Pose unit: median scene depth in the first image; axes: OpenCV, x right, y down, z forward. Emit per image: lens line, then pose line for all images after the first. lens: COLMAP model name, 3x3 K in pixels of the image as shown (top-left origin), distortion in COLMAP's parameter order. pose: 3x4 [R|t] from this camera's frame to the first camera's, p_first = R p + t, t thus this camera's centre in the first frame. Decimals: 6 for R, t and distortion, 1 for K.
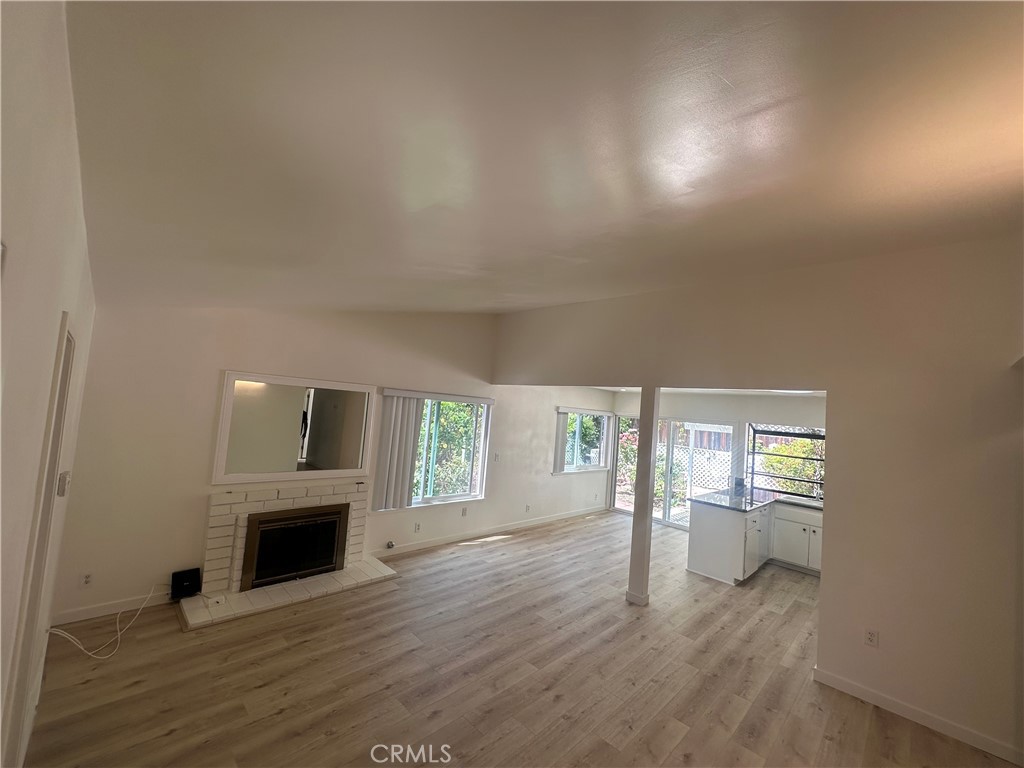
lens RADIAL K [[411.3, 0, 511.4], [0, 411.3, 383.5], [0, 0, 1]] dist [-0.003158, 0.000525]
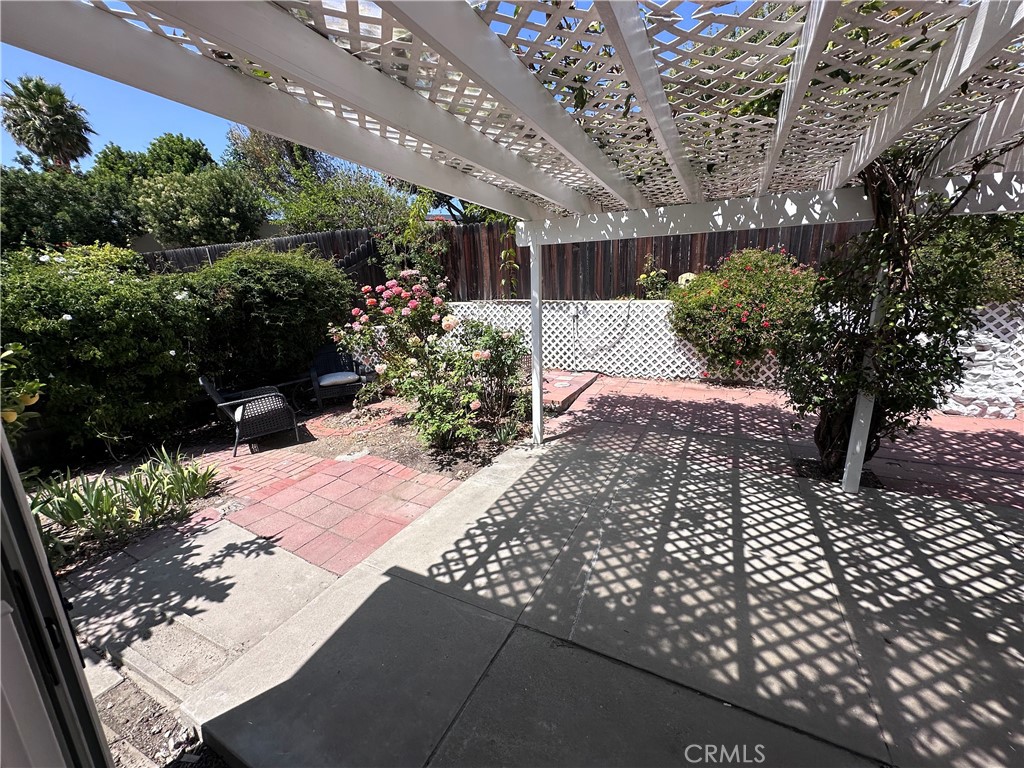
lens RADIAL K [[411.3, 0, 513.5], [0, 411.3, 380.2], [0, 0, 1]] dist [-0.003158, 0.000525]
pose [[0.945427, -0.170709, 0.277537, 0.825744], [0.083016, 0.949860, 0.301452, 0.317781], [-0.315082, -0.261961, 0.912195, 1.765814]]
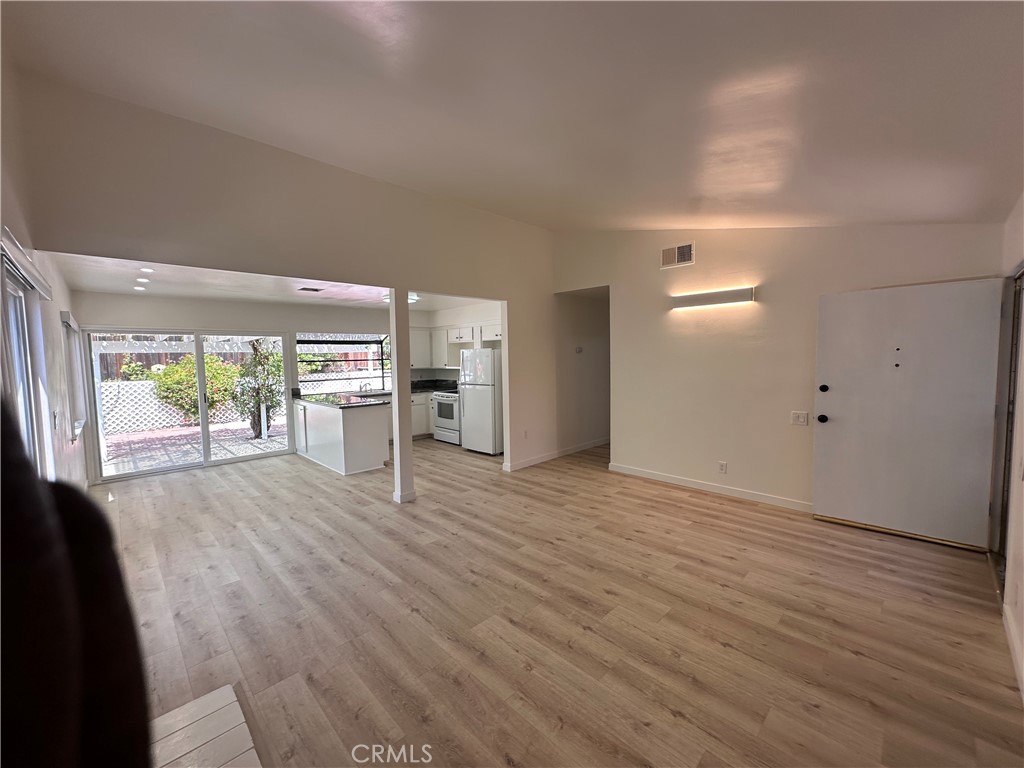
lens RADIAL K [[411.3, 0, 509.8], [0, 411.3, 384.7], [0, 0, 1]] dist [-0.003158, 0.000525]
pose [[0.014409, -0.149082, 0.988720, -0.704136], [-0.043427, 0.987796, 0.149576, 0.081412], [-0.998953, -0.045093, 0.007759, 0.777052]]
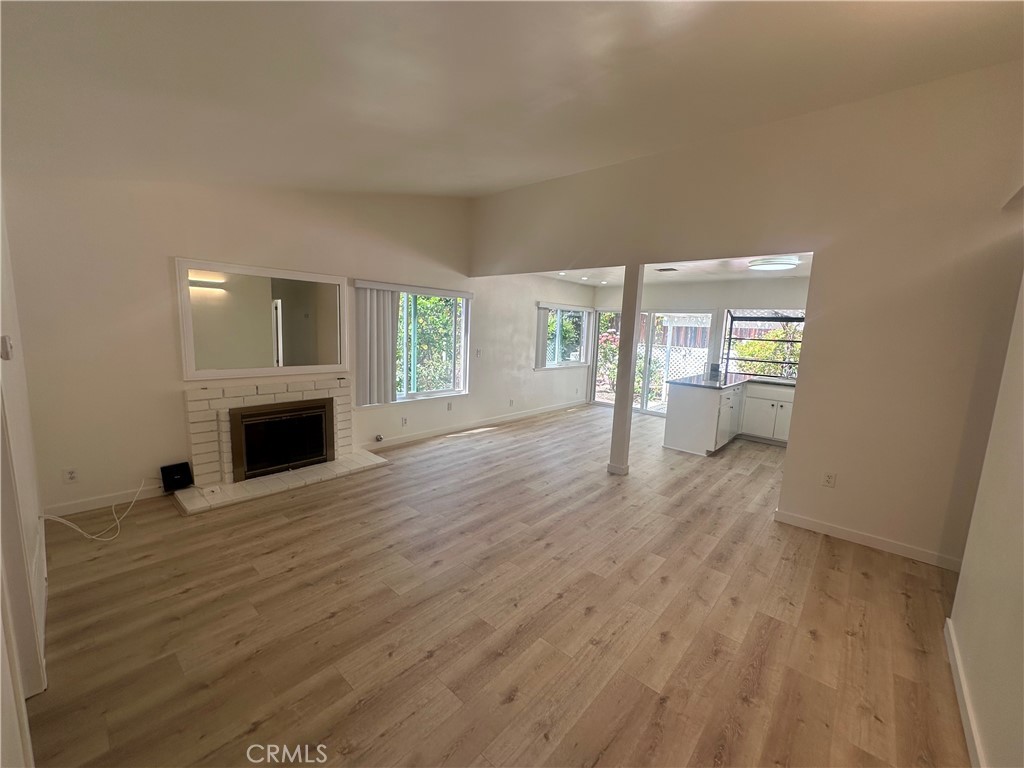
lens RADIAL K [[411.3, 0, 511.8], [0, 411.3, 384.3], [0, 0, 1]] dist [-0.003158, 0.000525]
pose [[0.997684, -0.048766, 0.047428, -0.010185], [0.037927, 0.977544, 0.207290, 0.077591], [-0.056472, -0.205011, 0.977129, 0.015429]]
